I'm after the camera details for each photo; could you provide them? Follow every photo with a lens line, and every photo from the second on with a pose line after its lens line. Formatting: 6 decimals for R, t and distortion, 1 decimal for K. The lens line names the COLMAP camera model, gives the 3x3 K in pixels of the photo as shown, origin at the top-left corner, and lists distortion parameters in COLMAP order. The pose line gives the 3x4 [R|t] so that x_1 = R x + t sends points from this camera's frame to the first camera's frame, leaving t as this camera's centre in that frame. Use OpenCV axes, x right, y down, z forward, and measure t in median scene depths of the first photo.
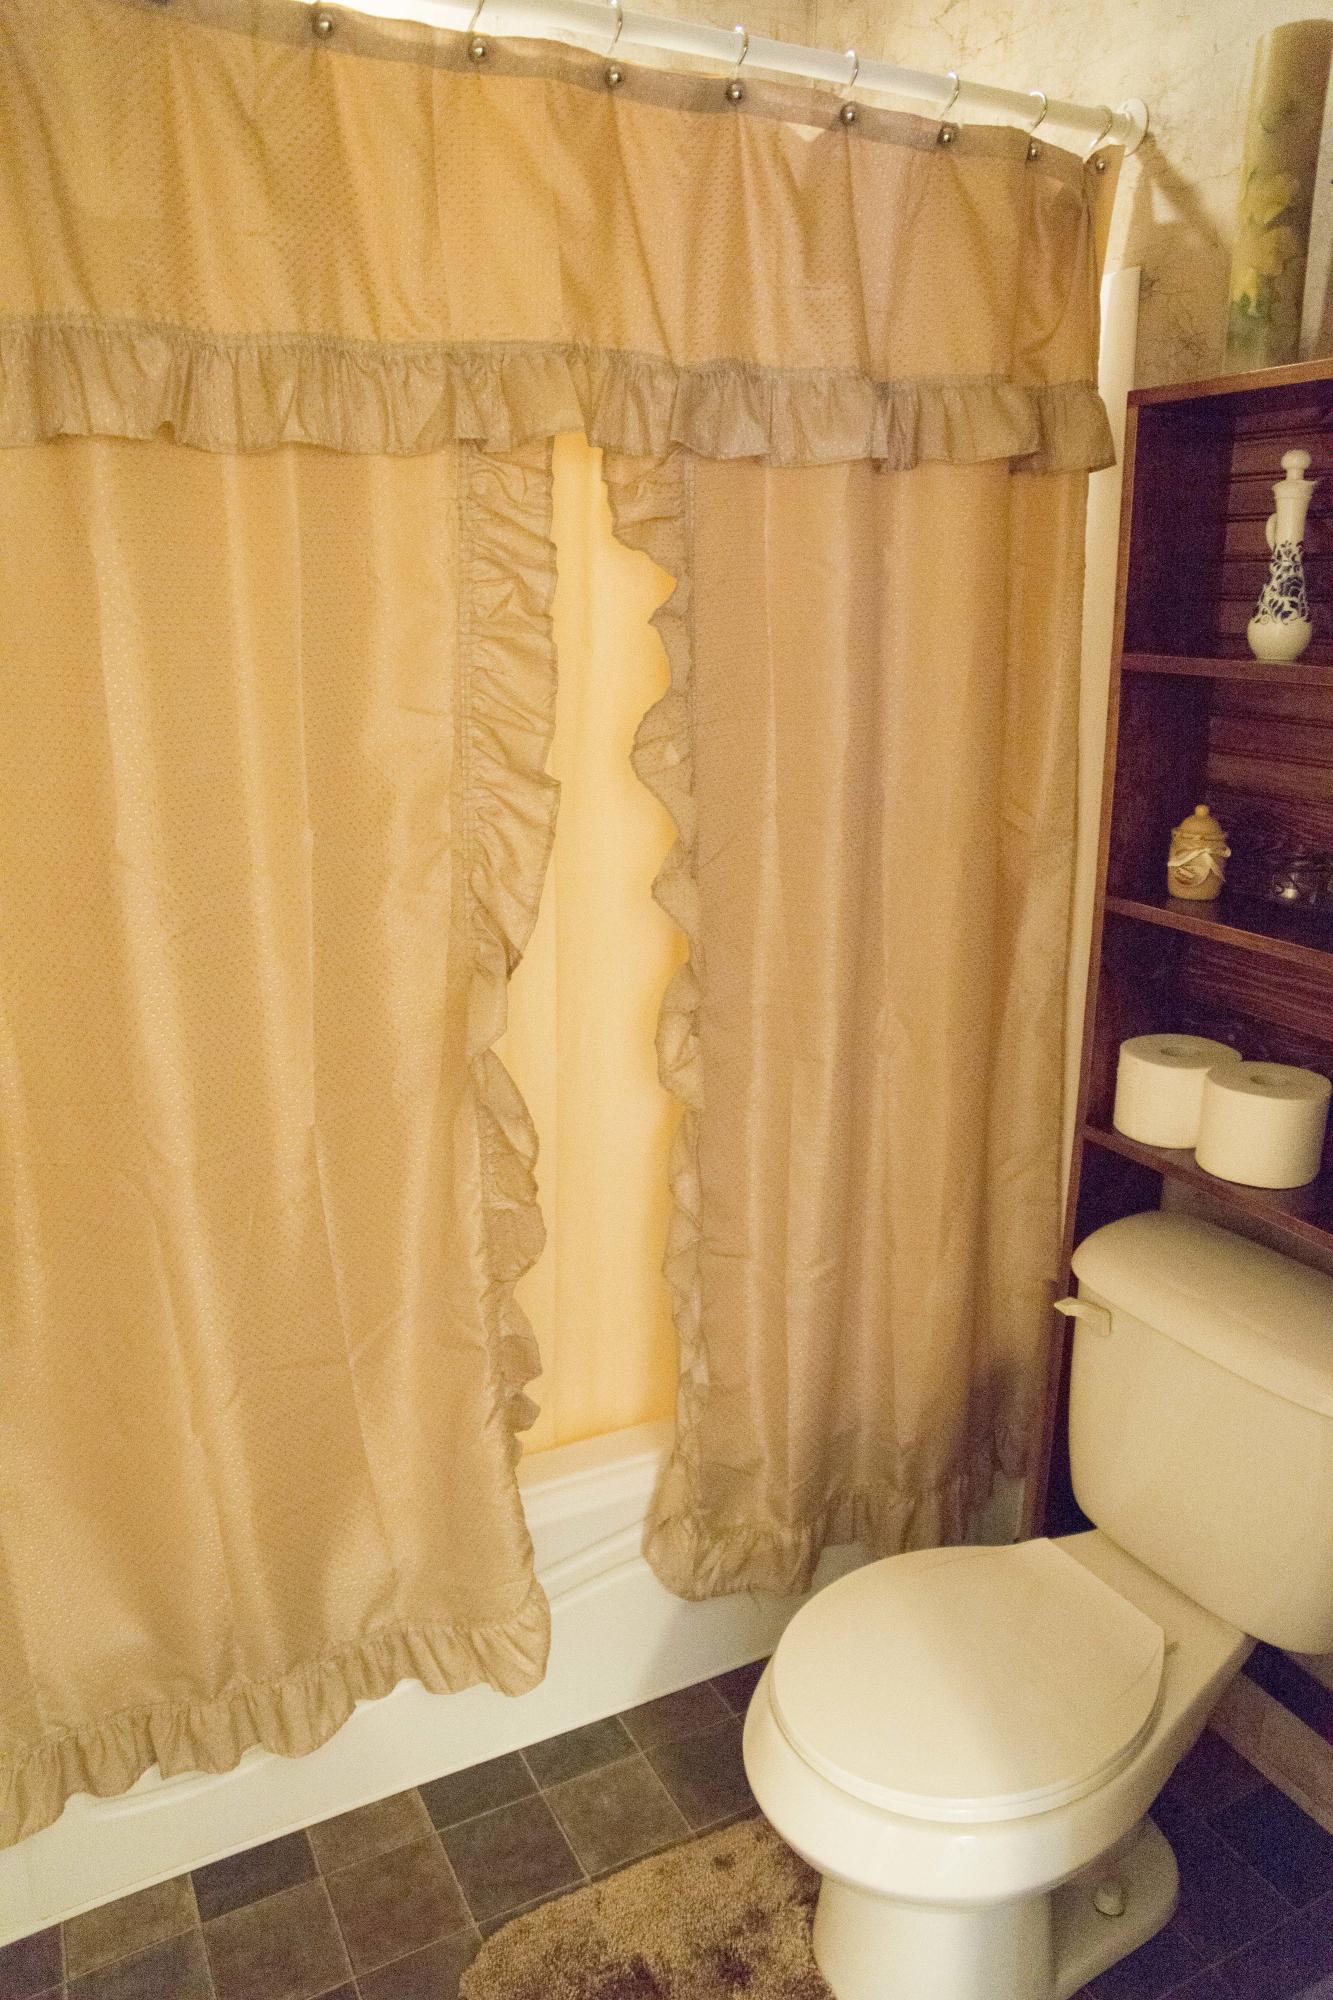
lens RADIAL K [[1405.0, 0, 670.2], [0, 1405.0, 1003.9], [0, 0, 1]] dist [-0.157684, 0.113676]
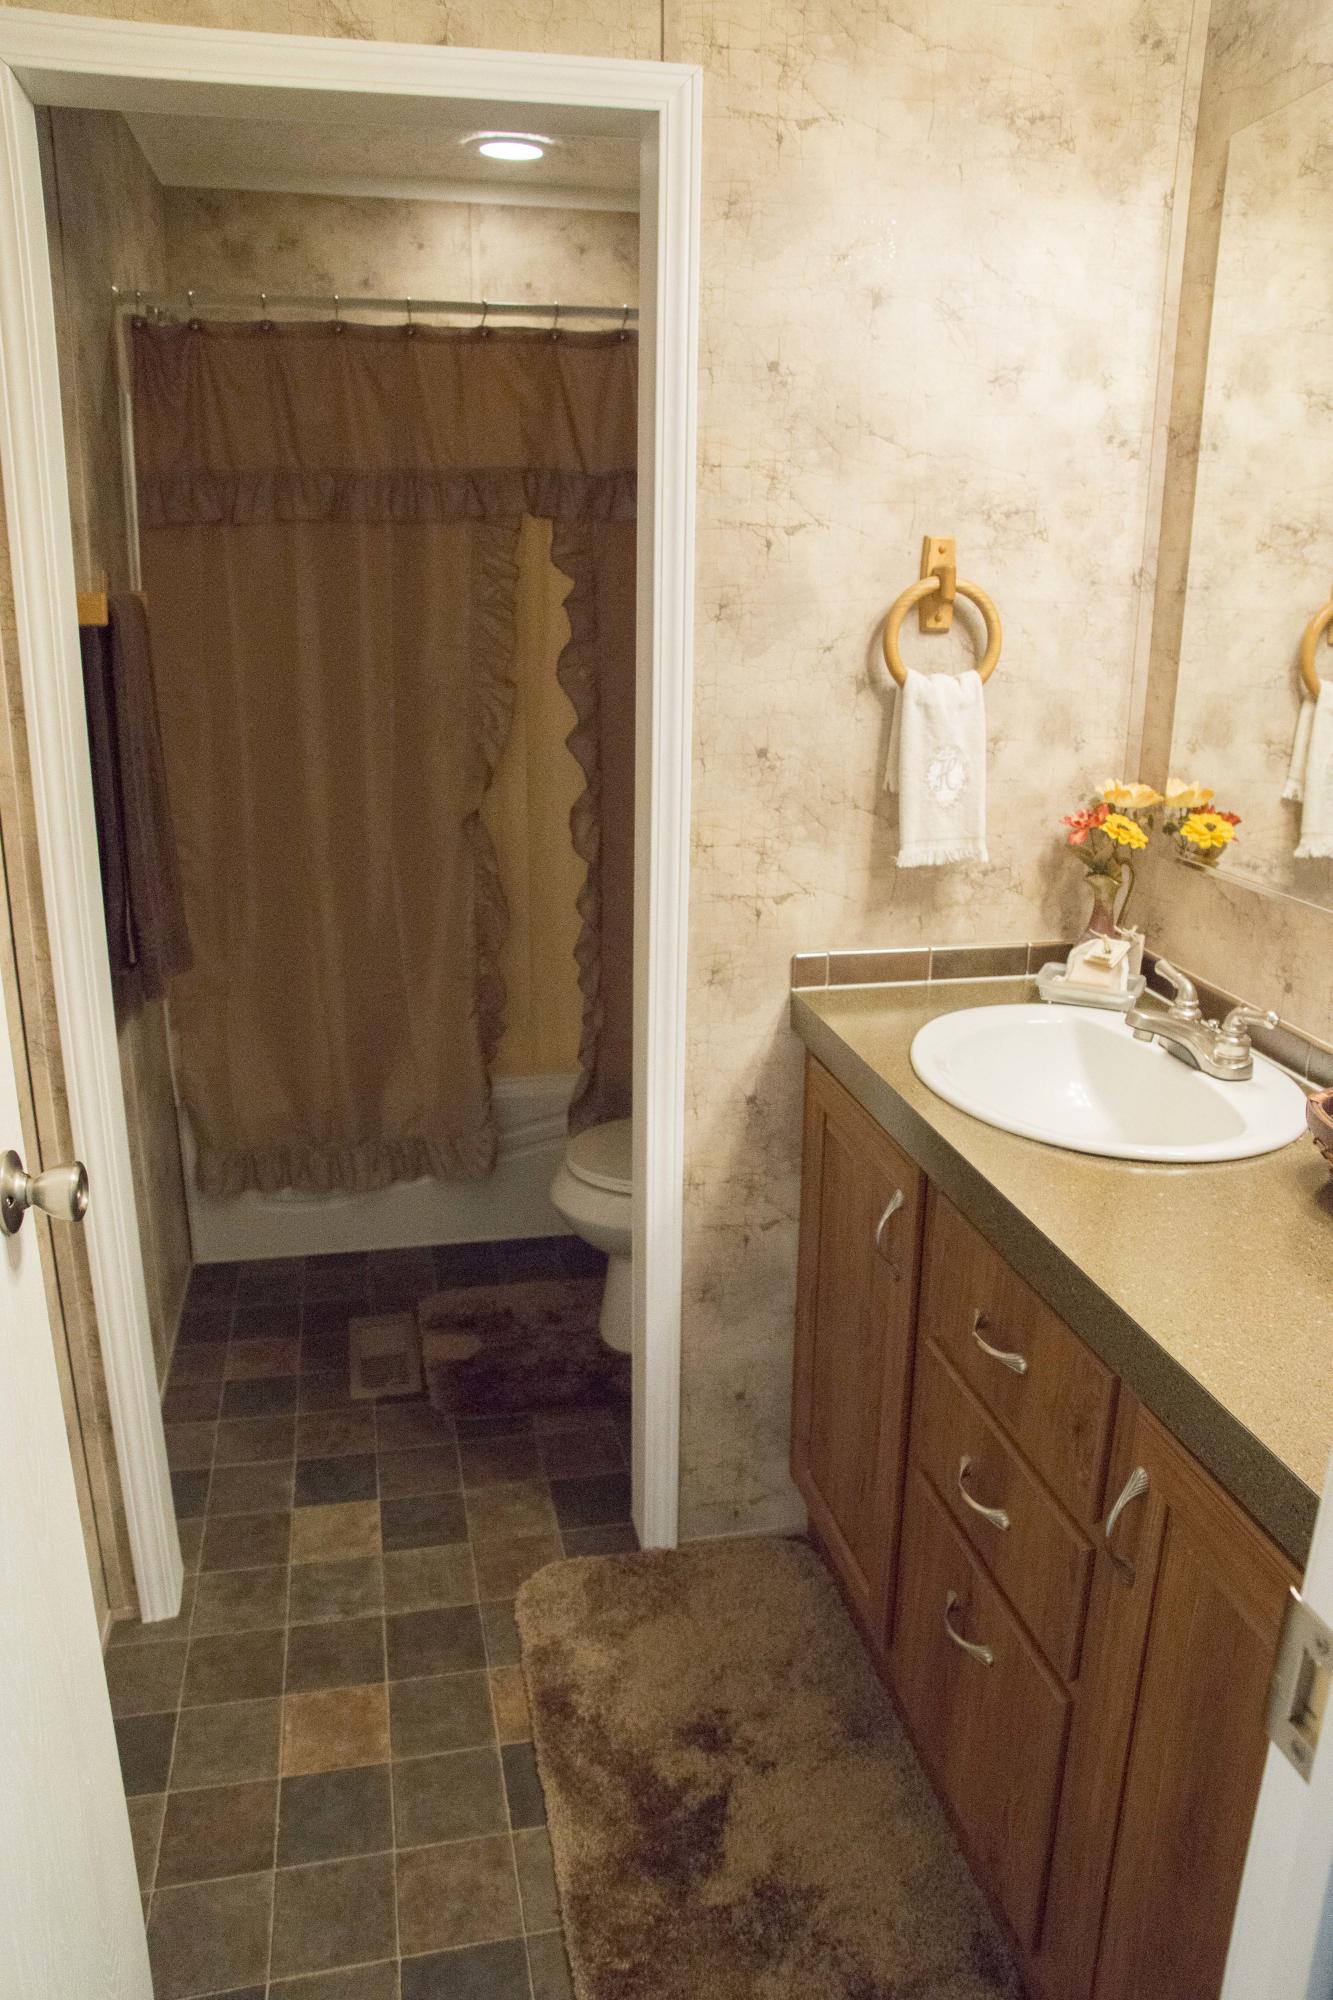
lens RADIAL K [[1405.0, 0, 665.5], [0, 1405.0, 1008.7], [0, 0, 1]] dist [-0.157684, 0.113676]
pose [[0.968468, 0.083646, -0.234676, 0.647987], [-0.081565, 0.996495, 0.018577, 0.256437], [0.235408, 0.001151, 0.971896, -0.909224]]
